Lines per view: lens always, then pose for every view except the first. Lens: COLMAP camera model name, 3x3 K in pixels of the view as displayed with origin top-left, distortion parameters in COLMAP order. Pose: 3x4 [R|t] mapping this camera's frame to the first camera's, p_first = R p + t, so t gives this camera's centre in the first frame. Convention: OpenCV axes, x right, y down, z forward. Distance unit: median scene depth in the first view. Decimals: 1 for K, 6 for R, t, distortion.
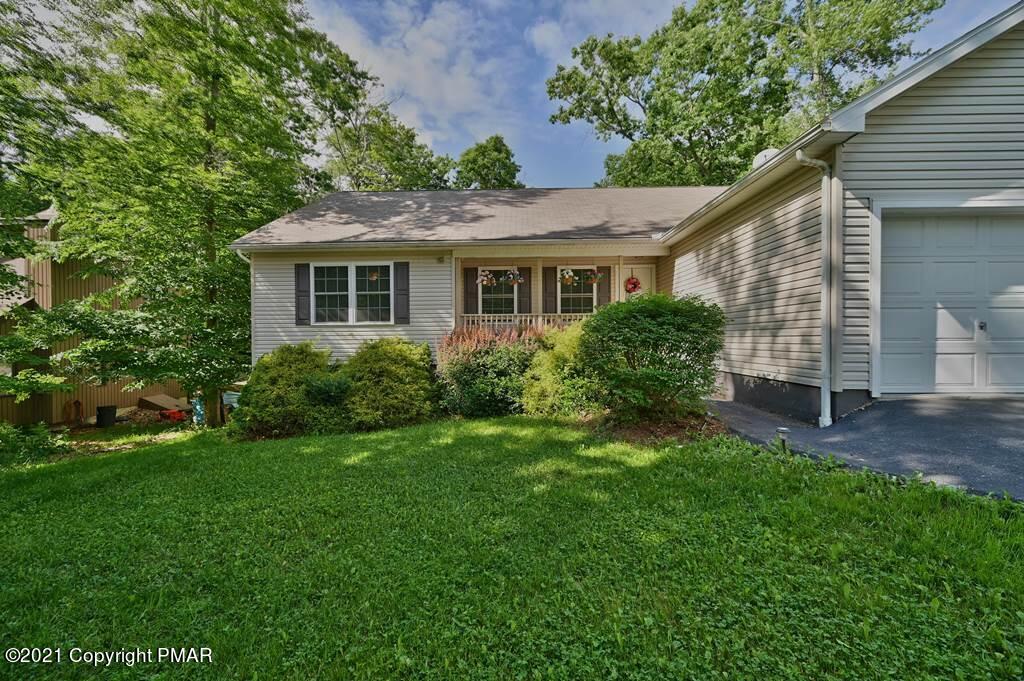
lens RADIAL K [[403.4, 0, 513.3], [0, 403.4, 344.2], [0, 0, 1]] dist [-0.002627, 0.001351]
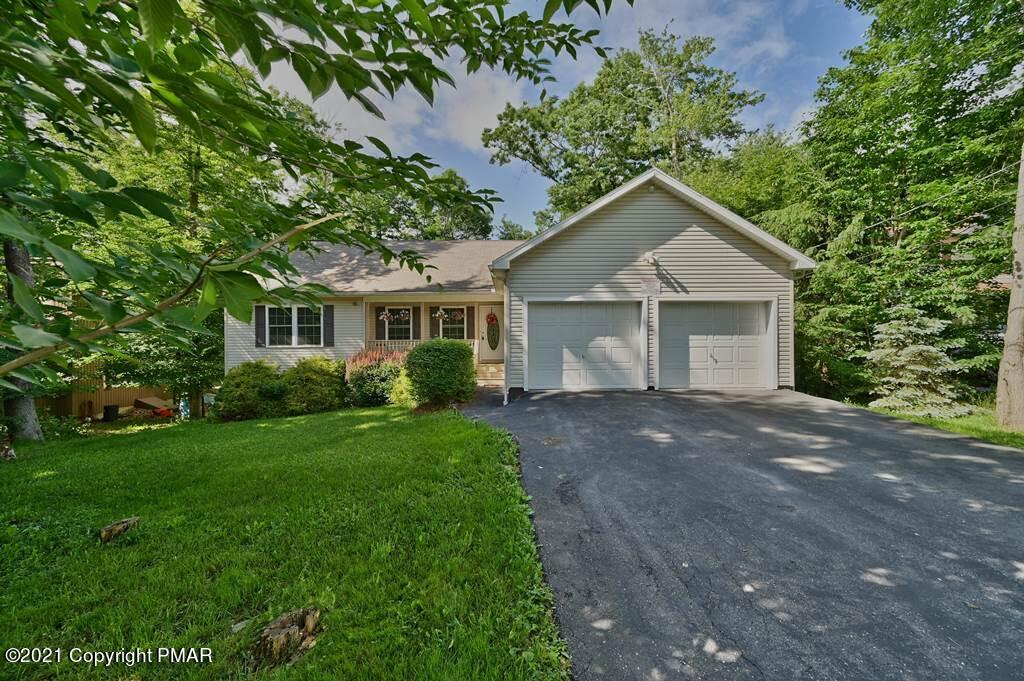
lens RADIAL K [[403.4, 0, 509.0], [0, 403.4, 339.2], [0, 0, 1]] dist [-0.002627, 0.001351]
pose [[0.999456, -0.000618, 0.032980, 0.340491], [0.001467, 0.999668, -0.025724, -0.038142], [-0.032953, 0.025759, 0.999125, -0.506763]]
